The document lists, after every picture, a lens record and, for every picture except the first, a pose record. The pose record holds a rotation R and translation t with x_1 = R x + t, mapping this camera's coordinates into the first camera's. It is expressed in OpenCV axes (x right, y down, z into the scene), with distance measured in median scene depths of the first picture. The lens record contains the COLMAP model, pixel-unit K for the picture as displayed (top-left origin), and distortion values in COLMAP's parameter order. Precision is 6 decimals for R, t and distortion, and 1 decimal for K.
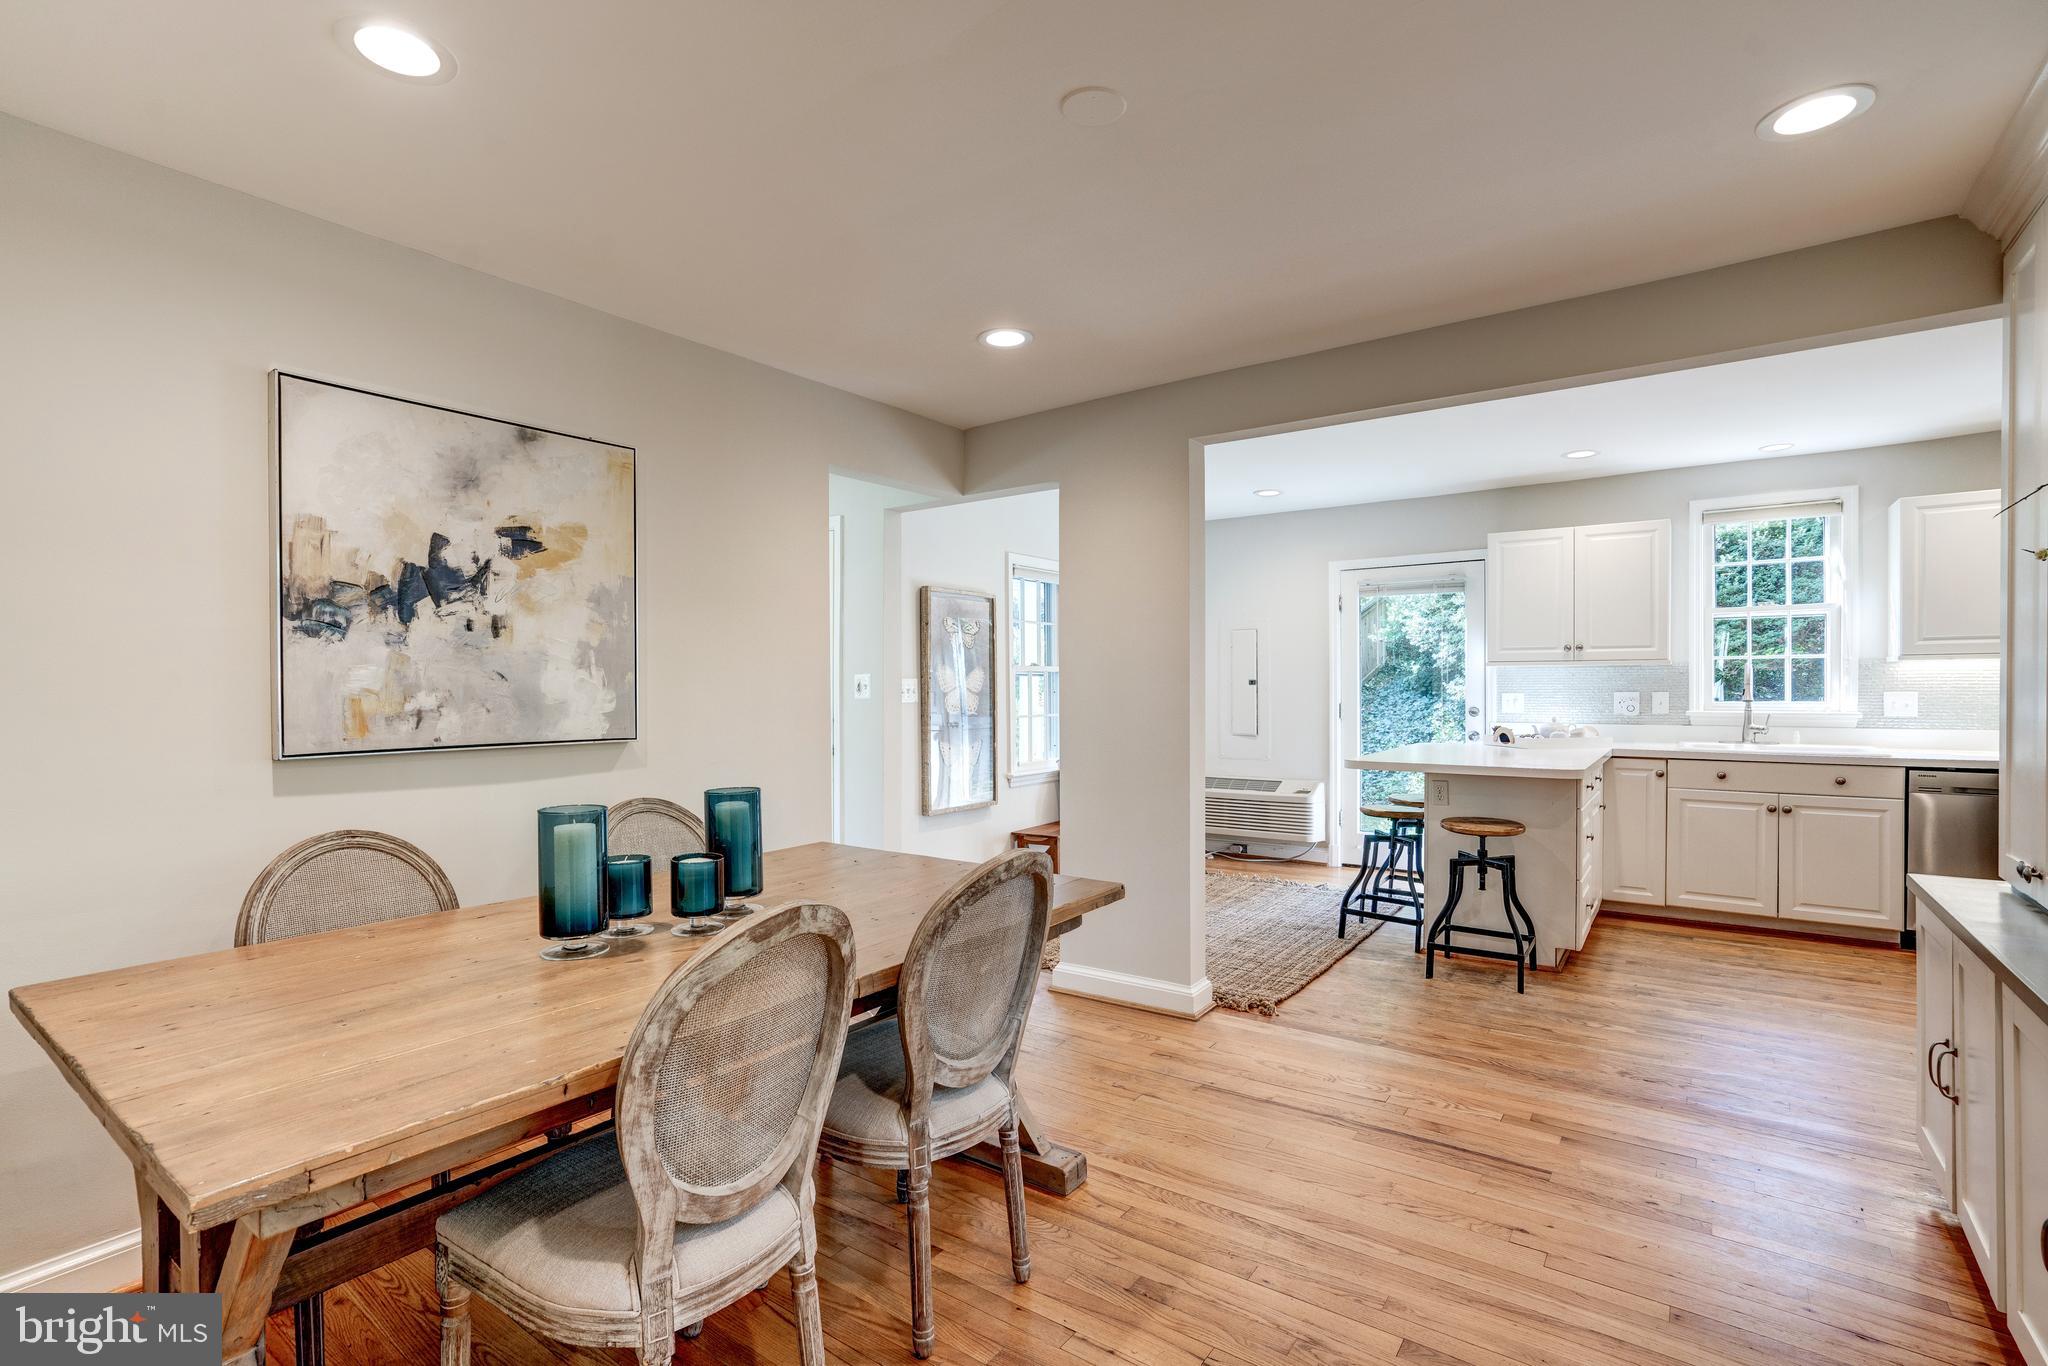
lens RADIAL K [[980.2, 0, 968.4], [0, 980.2, 693.7], [0, 0, 1]] dist [-0.050781, 0.023415]
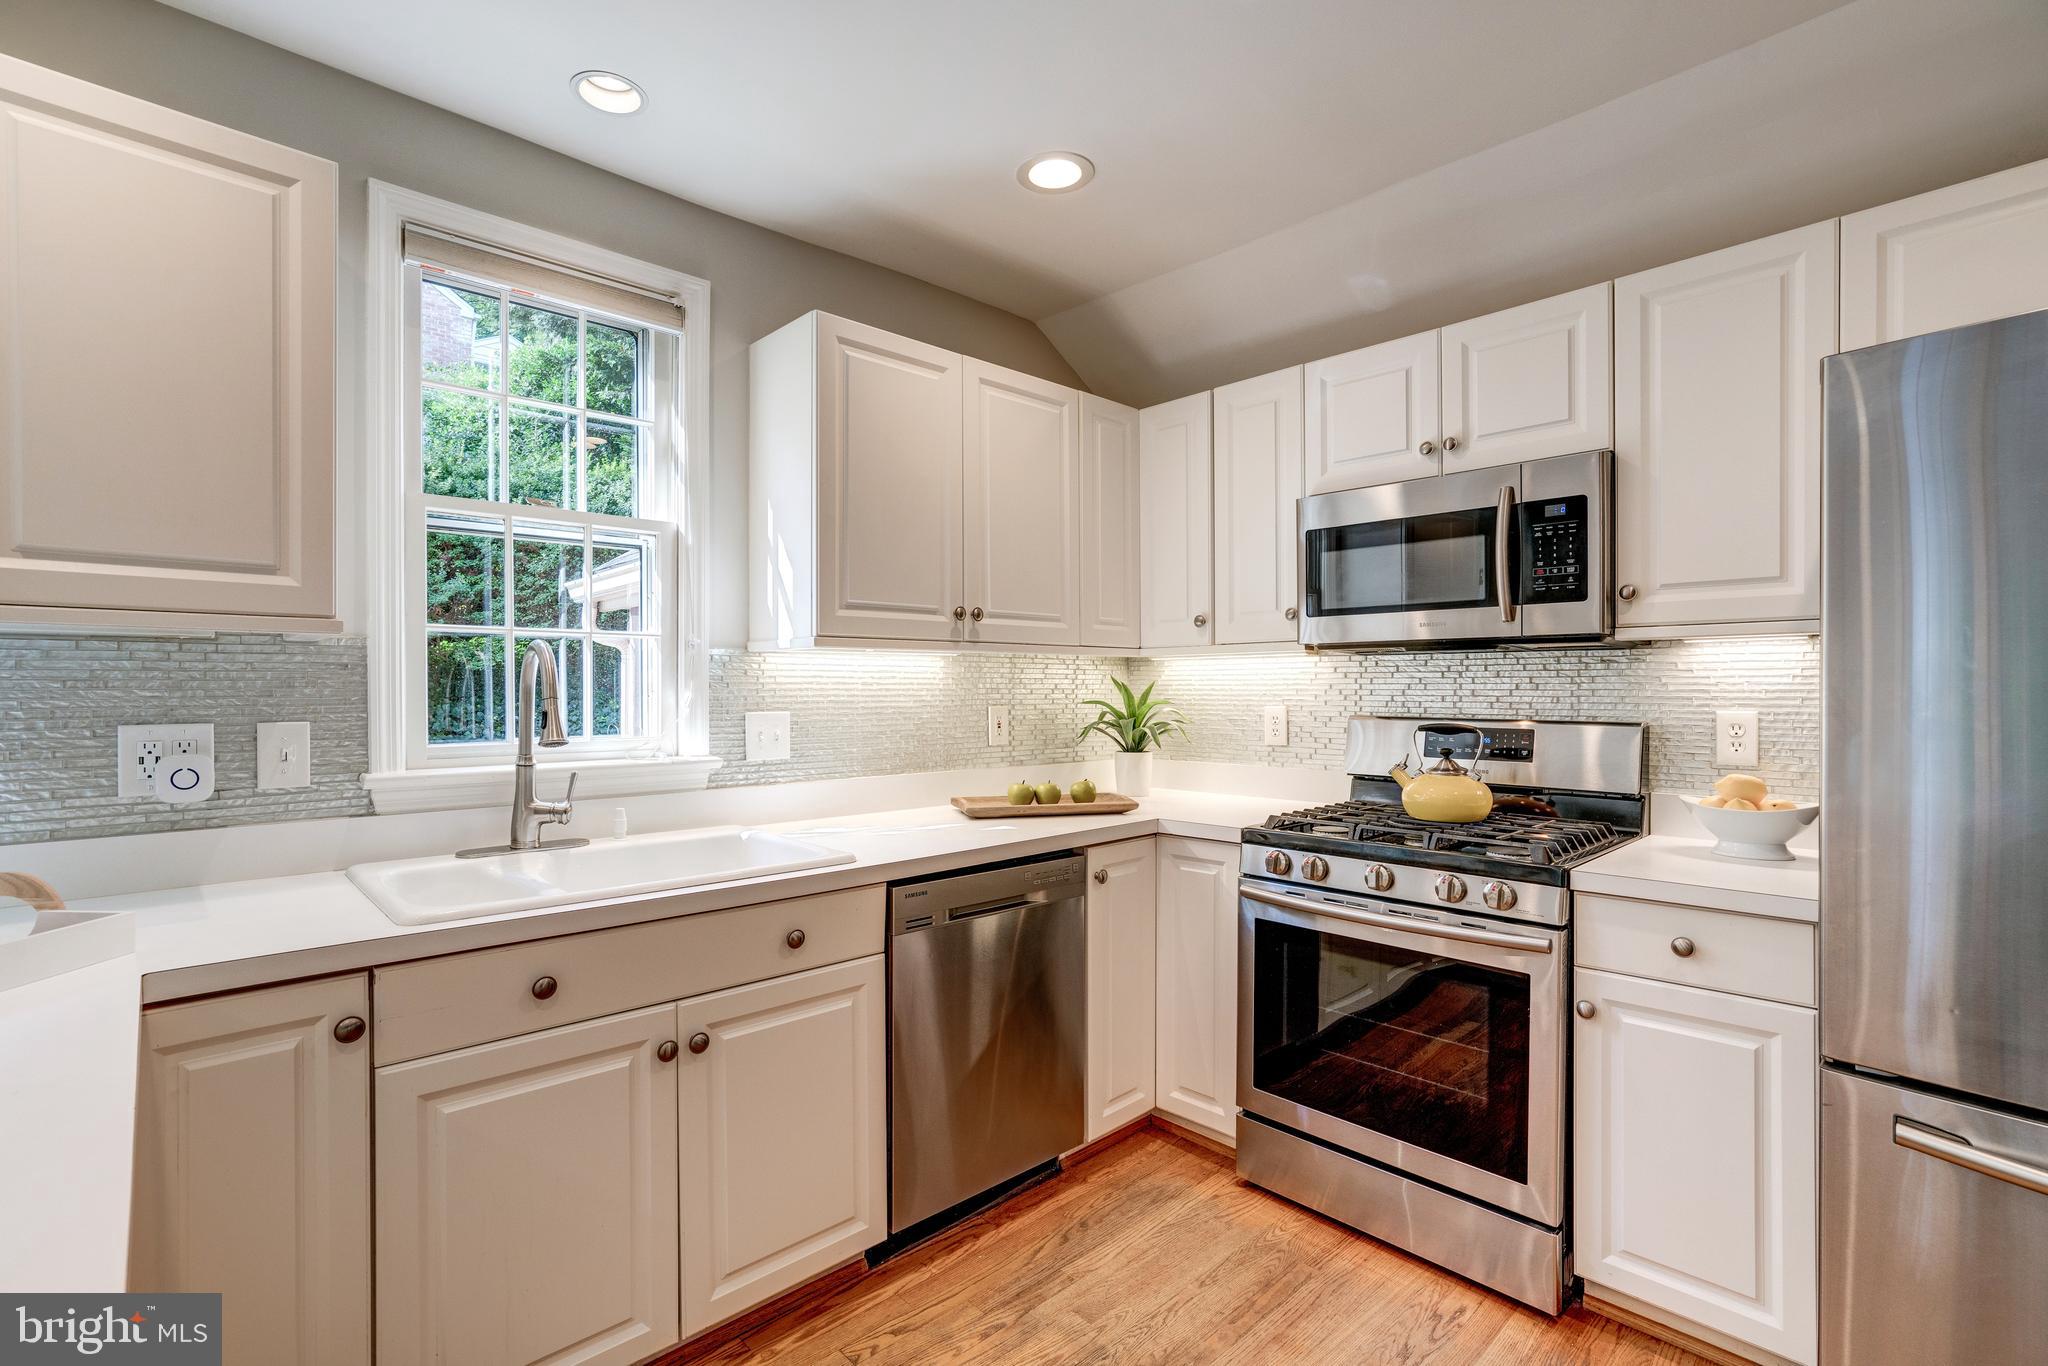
lens RADIAL K [[951.1, 0, 1016.2], [0, 951.1, 691.8], [0, 0, 1]] dist [-0.035807, 0.021991]
pose [[0.168938, 0.001185, 0.985626, 0.488503], [0.011065, 0.999934, -0.003098, -0.009252], [-0.985565, 0.011430, 0.168913, 0.765134]]
